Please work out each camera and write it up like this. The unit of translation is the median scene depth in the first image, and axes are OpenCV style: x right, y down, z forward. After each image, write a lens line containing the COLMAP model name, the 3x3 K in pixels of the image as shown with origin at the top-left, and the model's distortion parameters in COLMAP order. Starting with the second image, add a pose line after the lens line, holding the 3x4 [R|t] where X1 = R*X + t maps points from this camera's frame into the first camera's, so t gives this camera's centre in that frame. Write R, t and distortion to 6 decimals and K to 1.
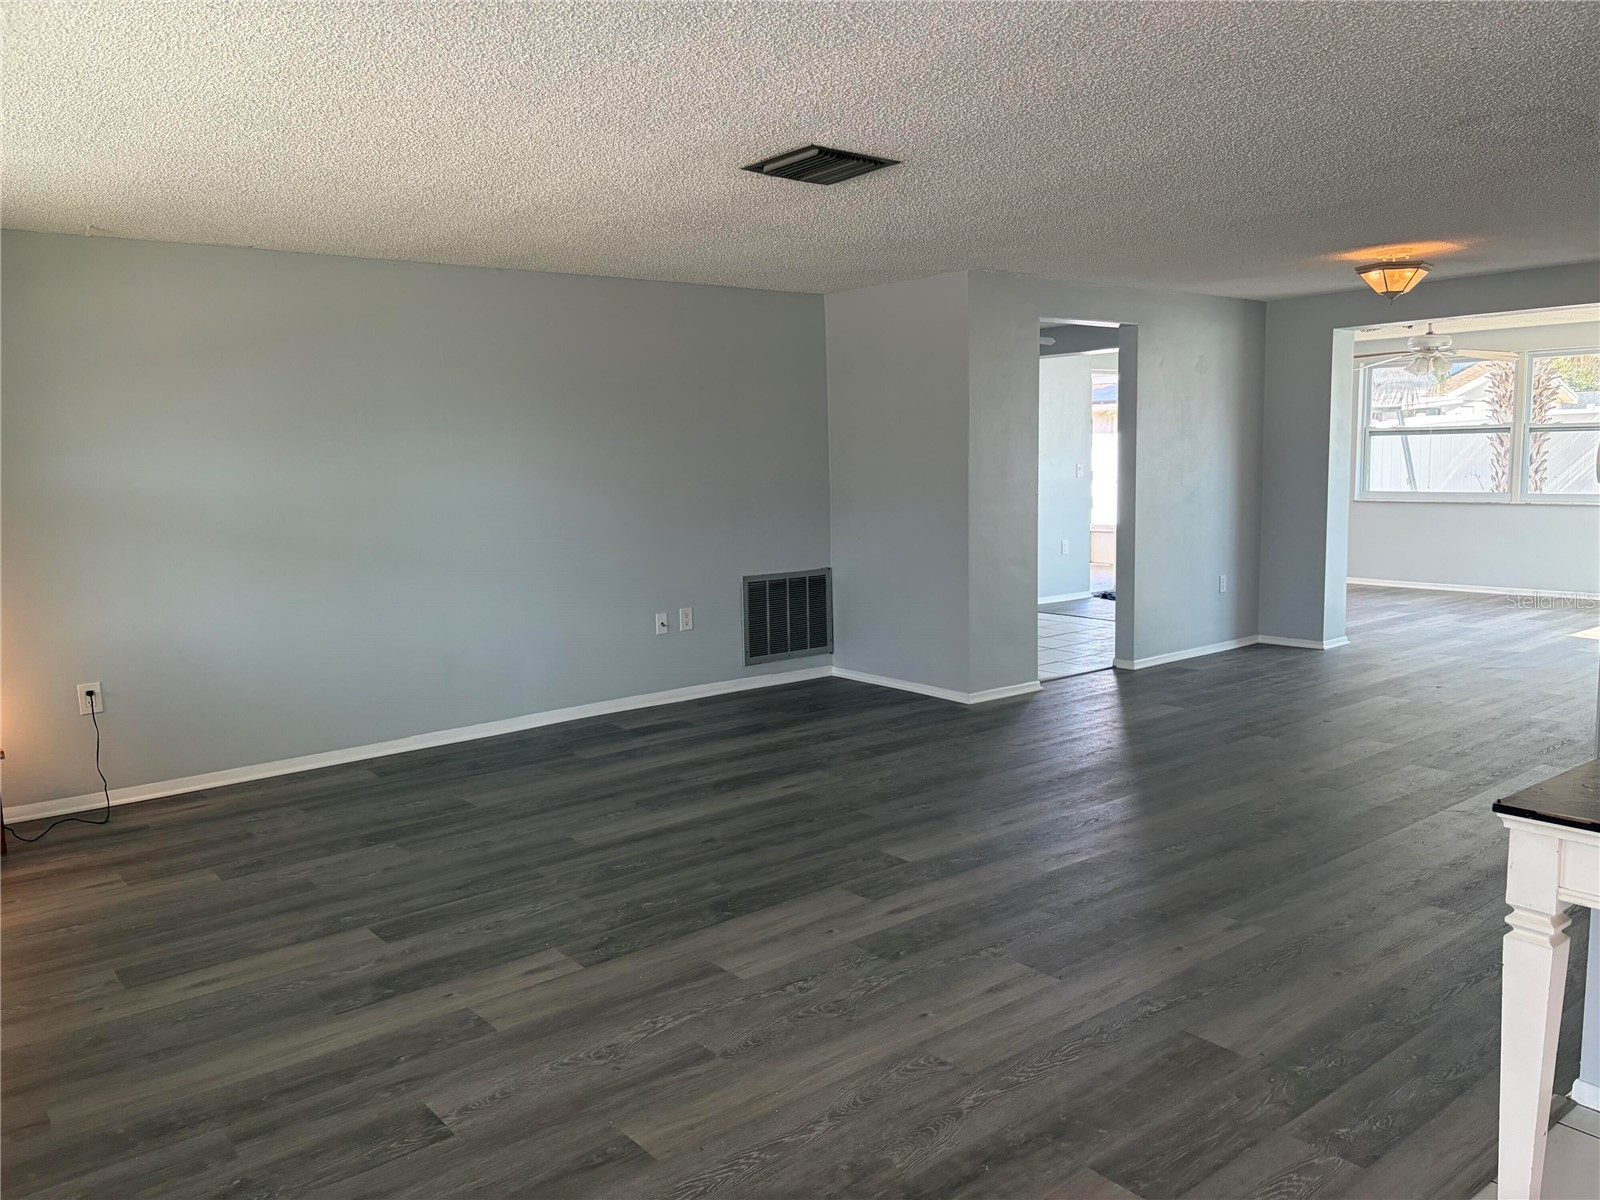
lens RADIAL K [[1215.1, 0, 800.1], [0, 1215.1, 576.6], [0, 0, 1]] dist [0.025583, -0.006391]
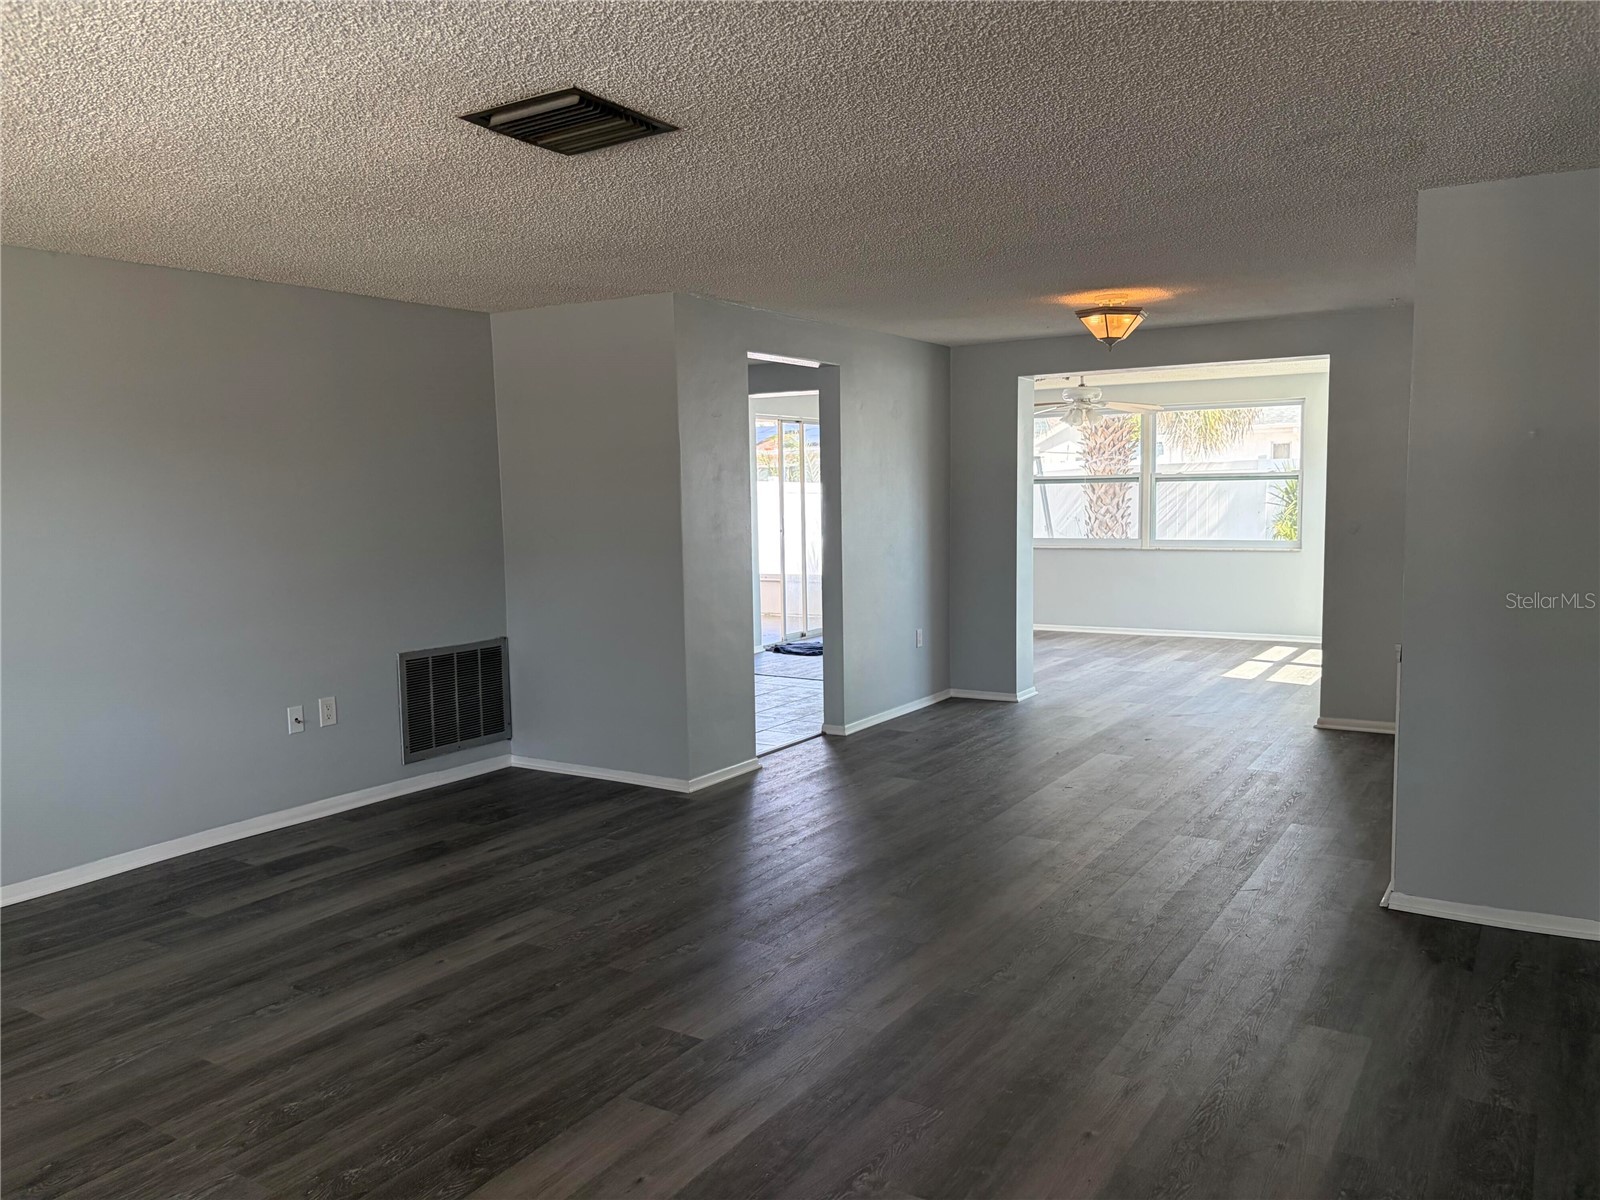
lens RADIAL K [[1219.9, 0, 800.0], [0, 1219.9, 600.0], [0, 0, 1]] dist [0.028485, -0.010945]
pose [[0.948141, -0.026015, 0.316783, -0.059674], [0.031344, 0.999440, -0.011738, -0.021372], [-0.316300, 0.021059, 0.948426, 0.159290]]
